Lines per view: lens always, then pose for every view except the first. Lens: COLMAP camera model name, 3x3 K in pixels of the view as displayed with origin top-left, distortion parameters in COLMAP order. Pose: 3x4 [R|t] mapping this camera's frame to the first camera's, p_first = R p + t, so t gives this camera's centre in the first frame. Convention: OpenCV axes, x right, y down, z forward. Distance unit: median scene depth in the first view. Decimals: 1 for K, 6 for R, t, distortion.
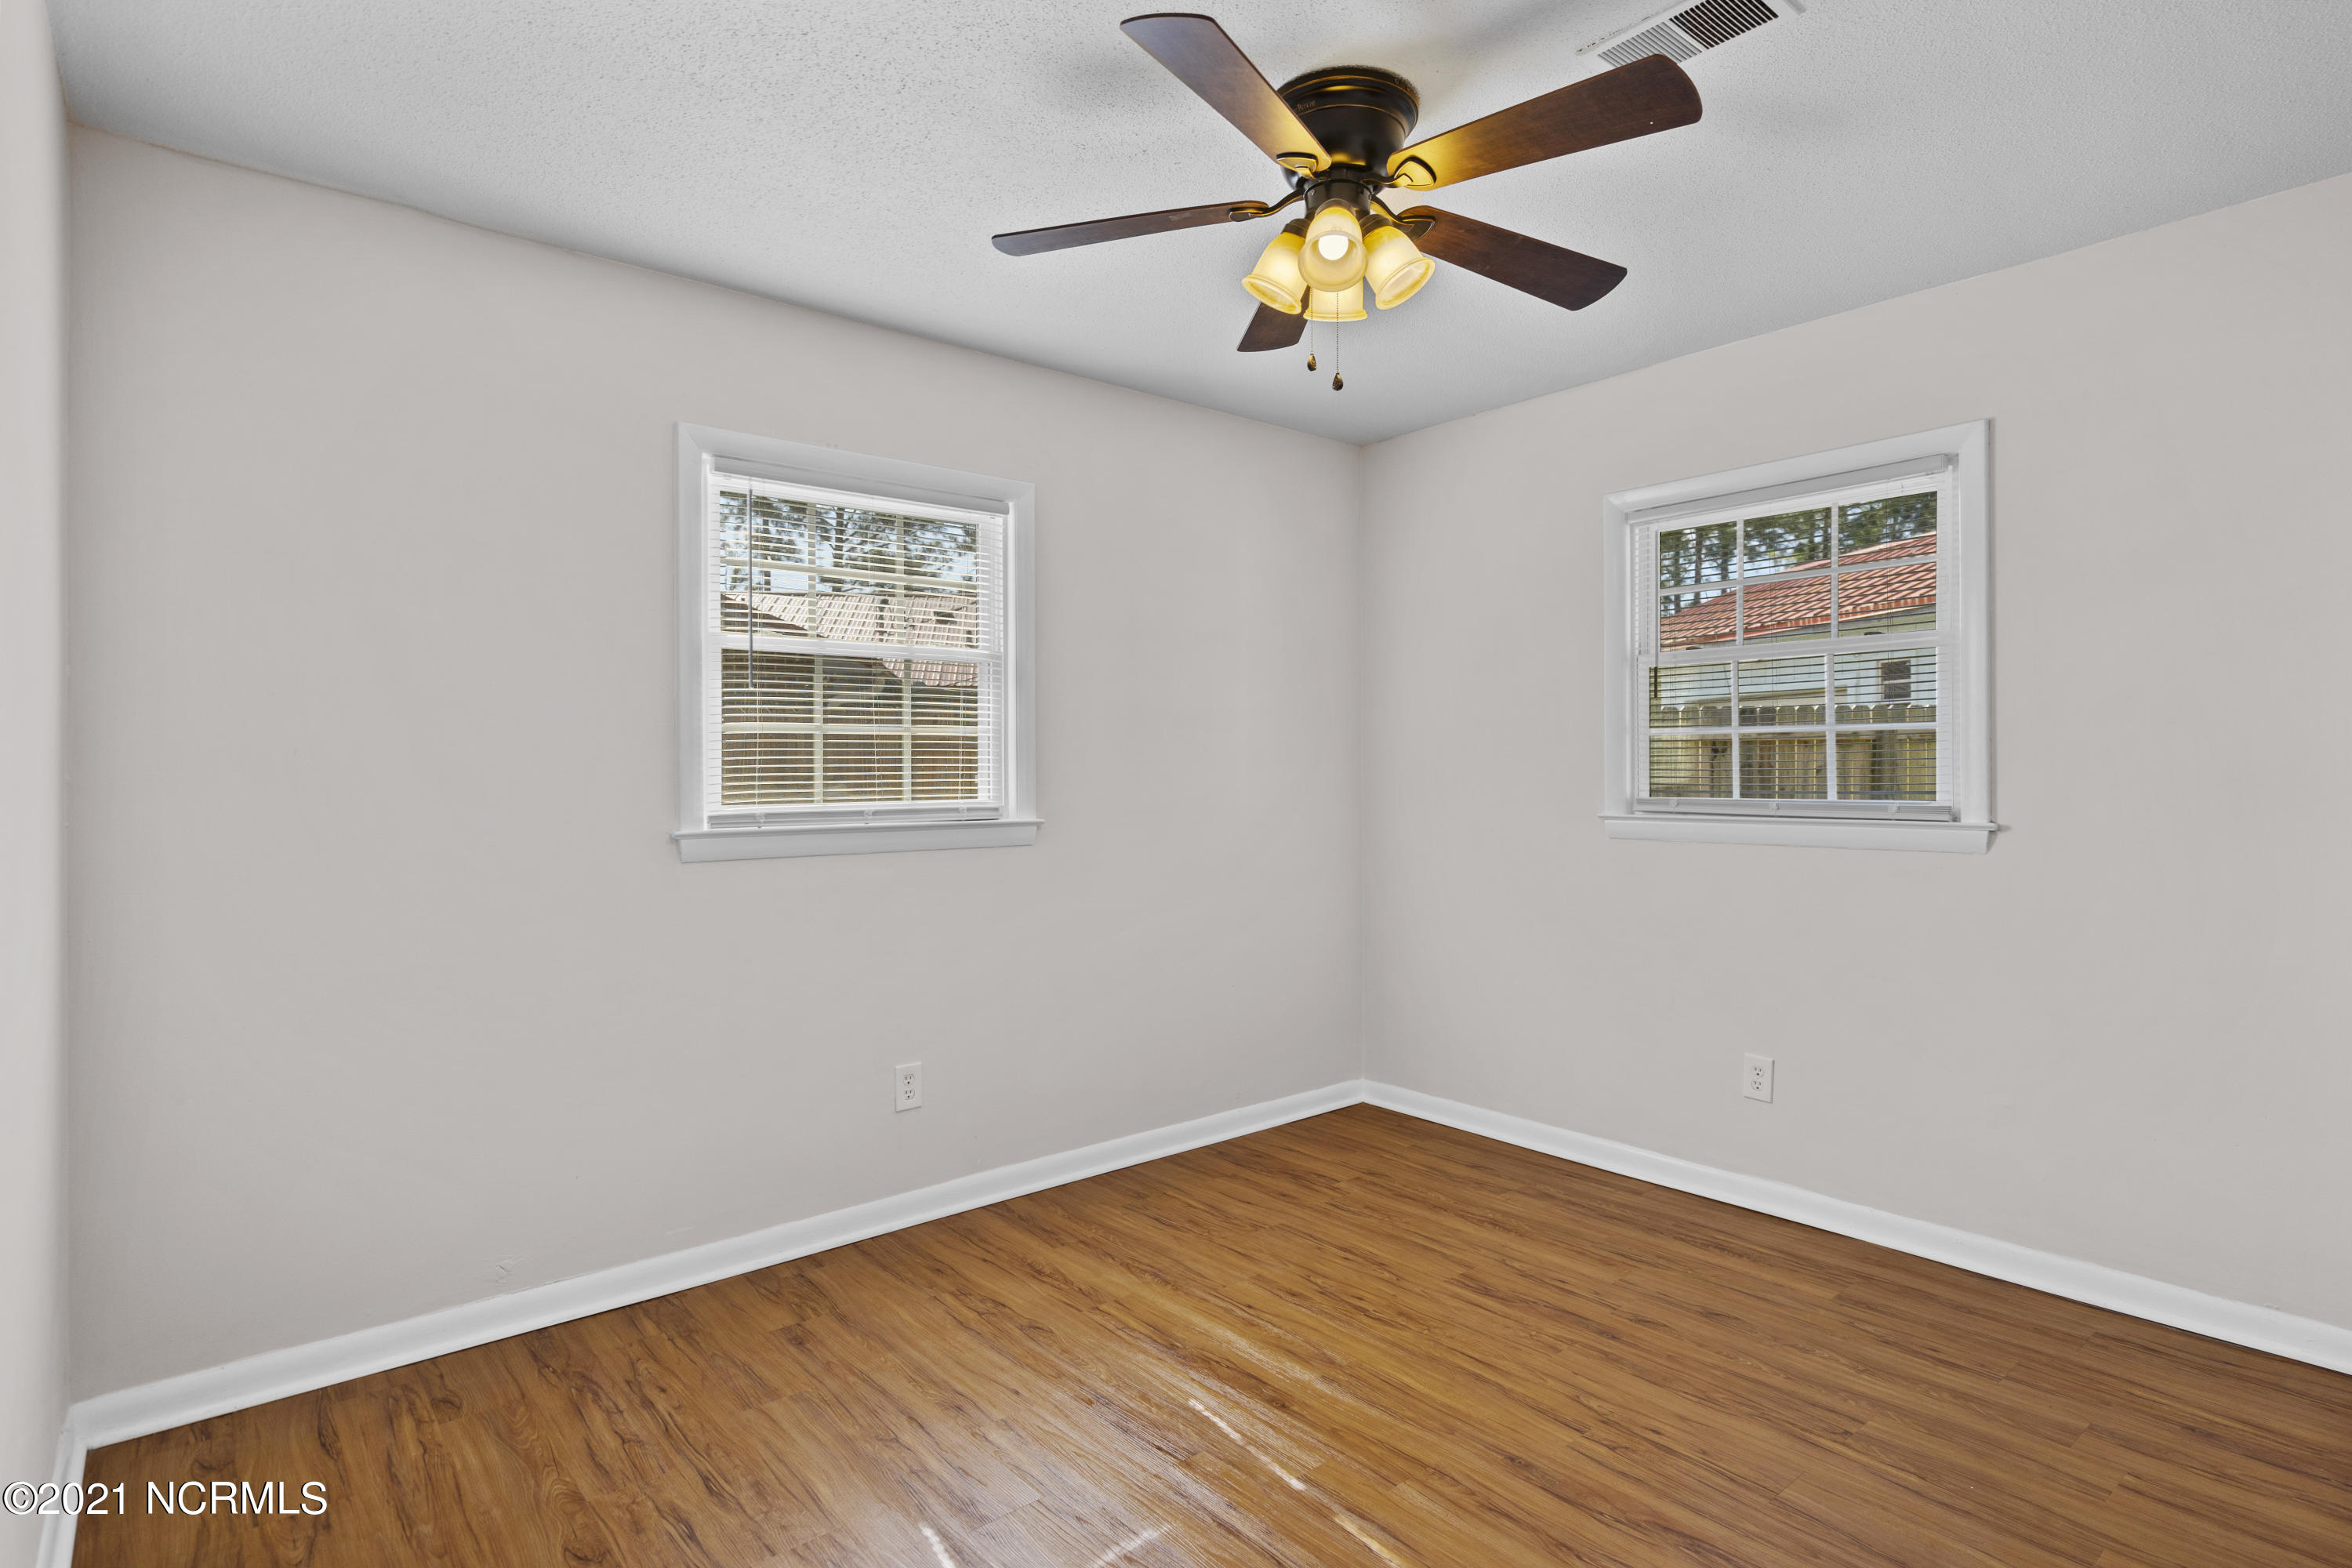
lens RADIAL K [[1193.2, 0, 1171.2], [0, 1193.2, 772.1], [0, 0, 1]] dist [0.004132, 0.000073]
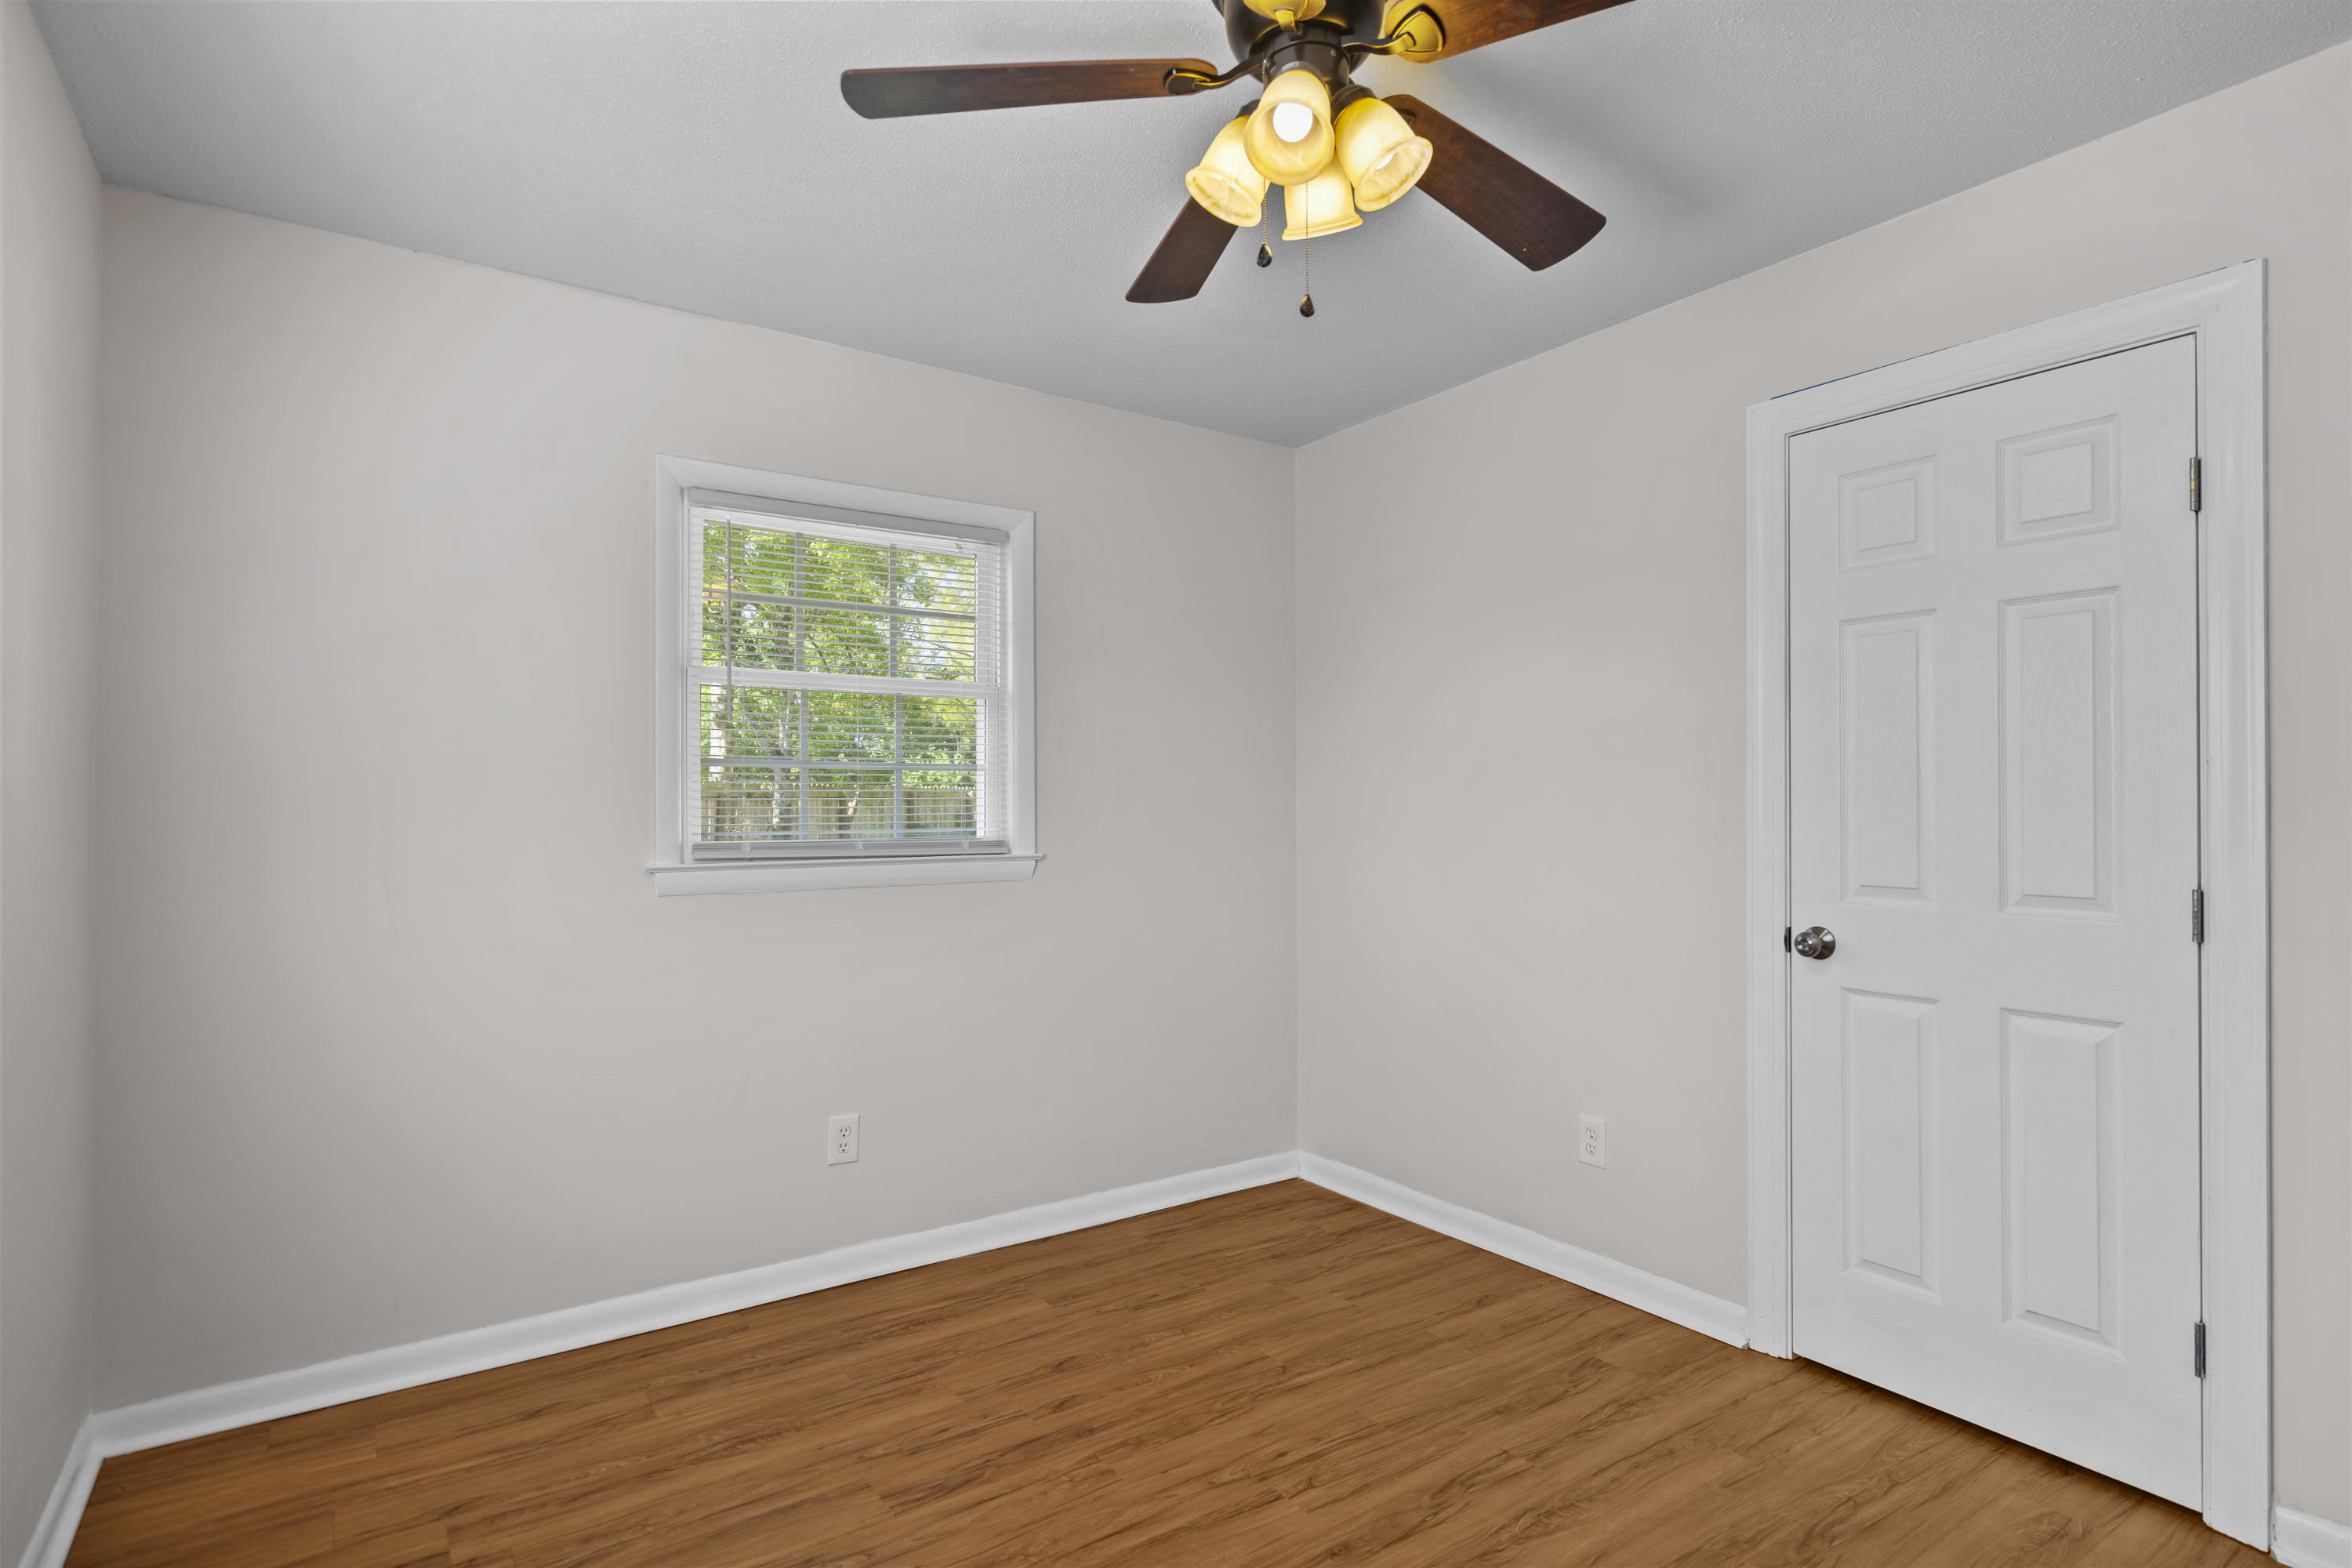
lens RADIAL K [[1193.2, 0, 1174.0], [0, 1193.2, 803.1], [0, 0, 1]] dist [0.004132, 0.000073]
pose [[0.086475, 0.005140, 0.996241, -0.499609], [0.002004, 0.999984, -0.005333, -0.000224], [-0.996252, 0.002458, 0.086463, 0.803054]]
